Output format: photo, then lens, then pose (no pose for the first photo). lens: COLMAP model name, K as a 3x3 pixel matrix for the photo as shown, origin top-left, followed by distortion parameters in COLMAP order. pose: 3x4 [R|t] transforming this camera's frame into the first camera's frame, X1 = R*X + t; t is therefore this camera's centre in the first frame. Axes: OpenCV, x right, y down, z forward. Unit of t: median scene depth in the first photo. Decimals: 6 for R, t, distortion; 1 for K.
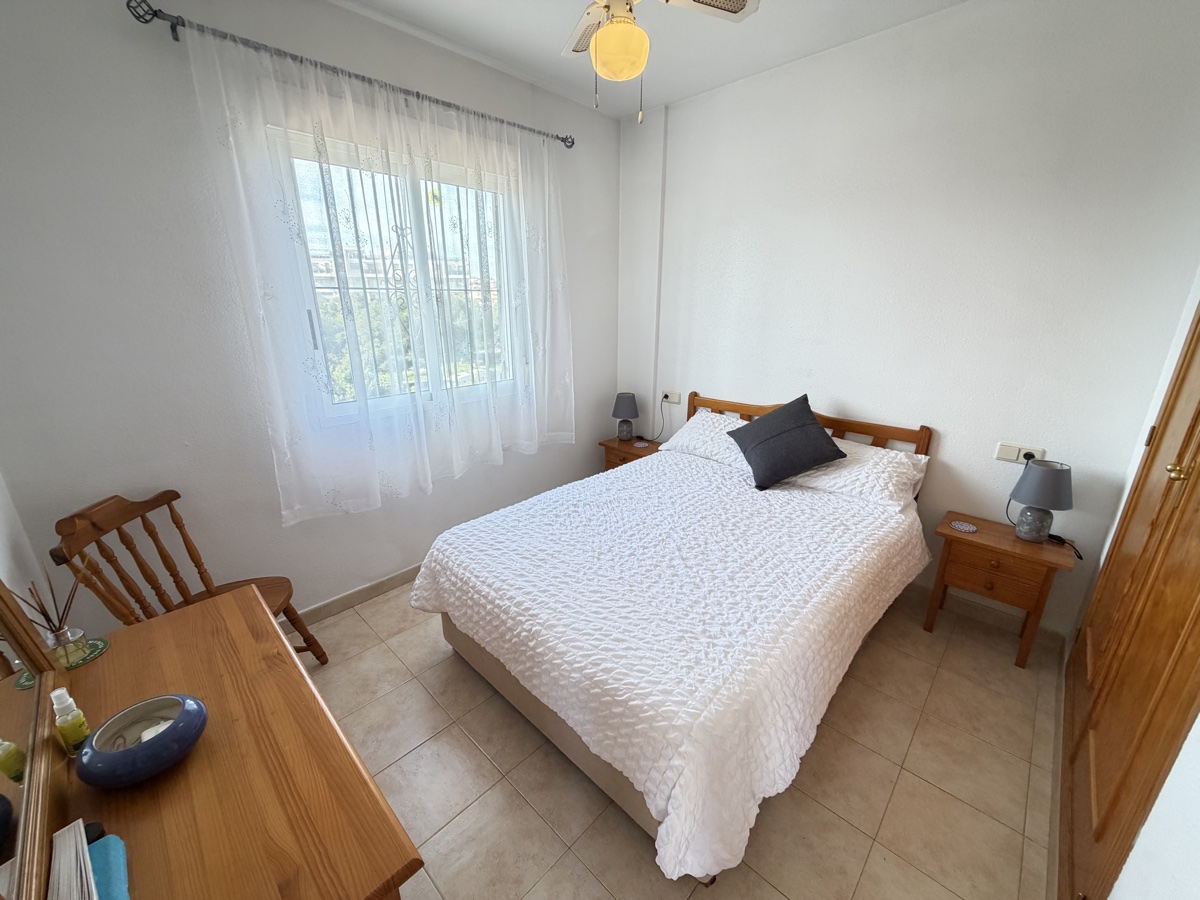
lens RADIAL K [[473.6, 0, 603.3], [0, 473.6, 452.4], [0, 0, 1]] dist [0.001337, 0.005000]
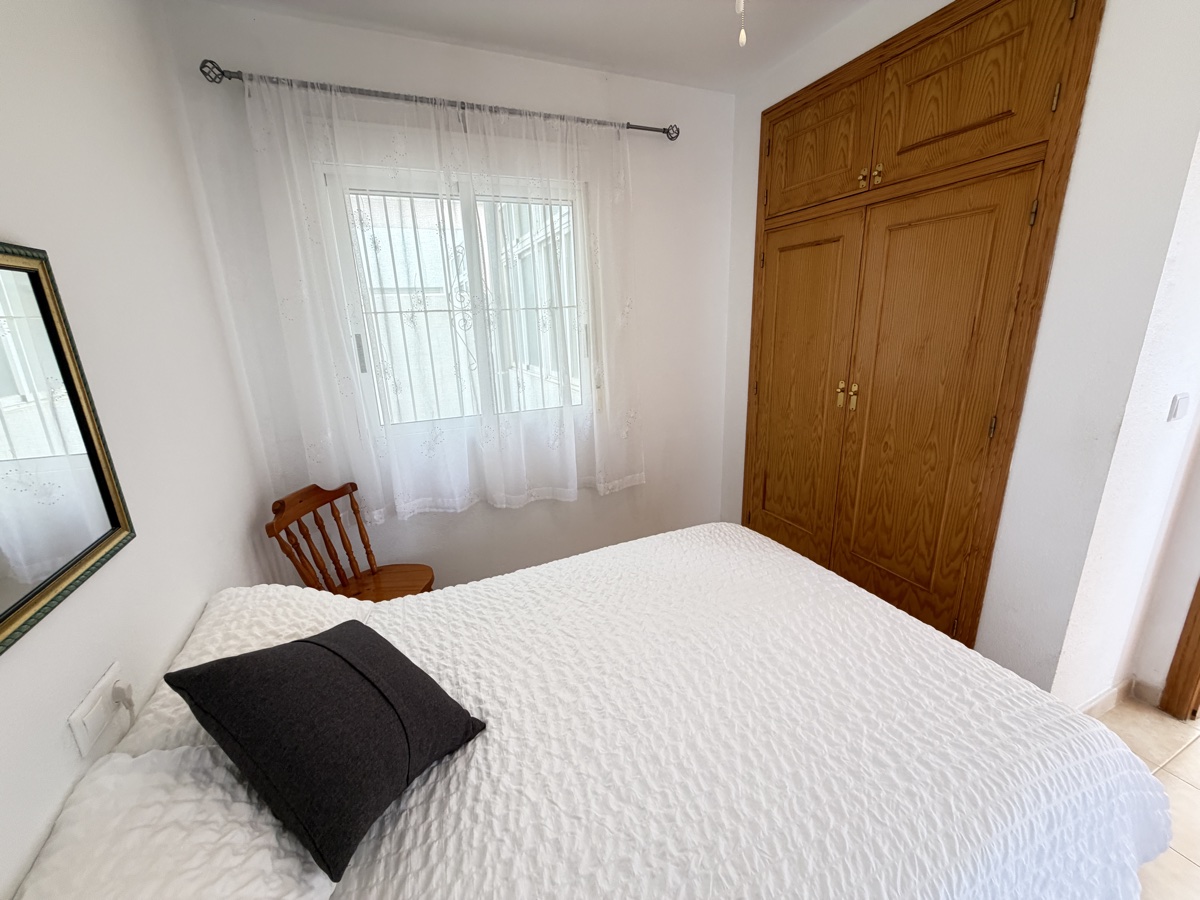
lens RADIAL K [[477.4, 0, 598.0], [0, 477.4, 452.5], [0, 0, 1]] dist [-0.000130, 0.000086]
pose [[0.941177, 0.052663, -0.333784, 0.283224], [-0.058152, 0.998287, -0.006468, -0.095282], [0.332872, 0.025498, 0.942627, 0.281795]]
